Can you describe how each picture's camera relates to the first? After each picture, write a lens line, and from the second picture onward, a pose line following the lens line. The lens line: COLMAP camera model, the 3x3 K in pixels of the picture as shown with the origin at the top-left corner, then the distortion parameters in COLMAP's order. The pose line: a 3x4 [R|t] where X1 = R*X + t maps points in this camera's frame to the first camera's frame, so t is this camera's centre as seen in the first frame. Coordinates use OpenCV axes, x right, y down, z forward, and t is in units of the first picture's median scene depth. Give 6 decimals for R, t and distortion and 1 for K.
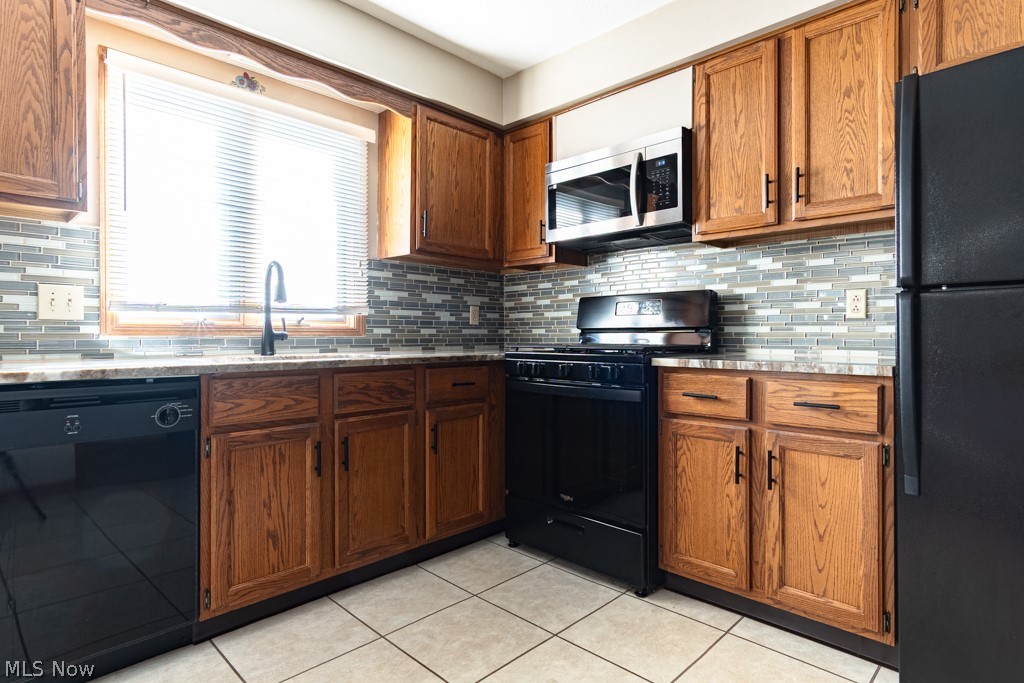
lens RADIAL K [[561.2, 0, 547.9], [0, 561.2, 333.8], [0, 0, 1]] dist [0.001310, 0.003049]
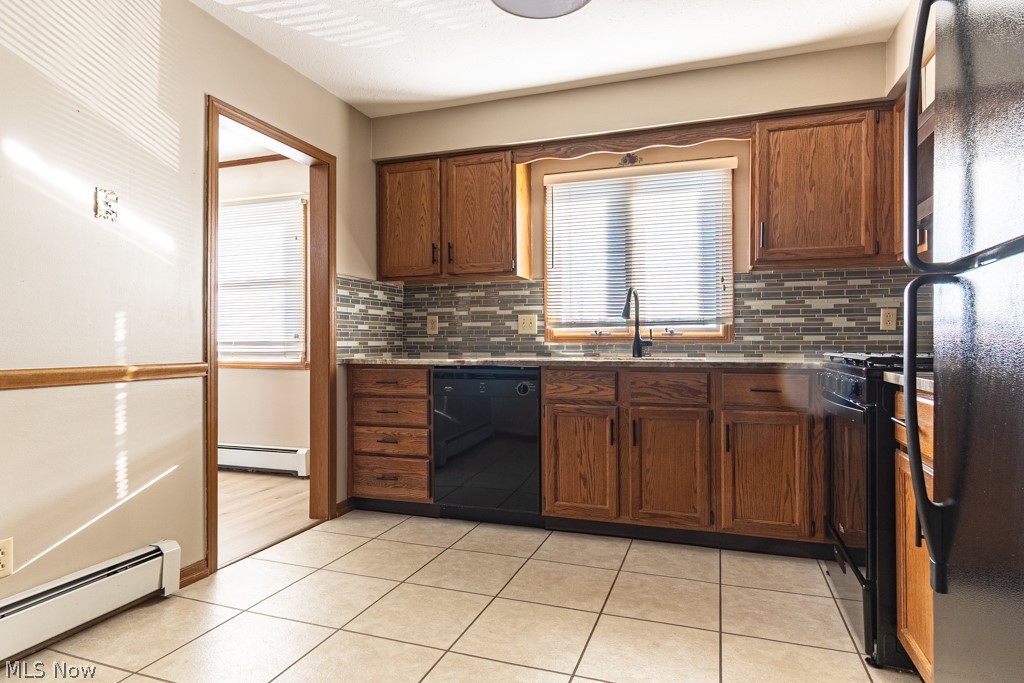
lens RADIAL K [[563.6, 0, 512.6], [0, 563.6, 339.2], [0, 0, 1]] dist [0.002167, 0.000799]
pose [[0.410285, -0.004890, -0.911944, 0.631471], [0.003450, 0.999987, -0.003810, -0.001126], [0.911951, -0.001583, 0.410297, 0.175034]]
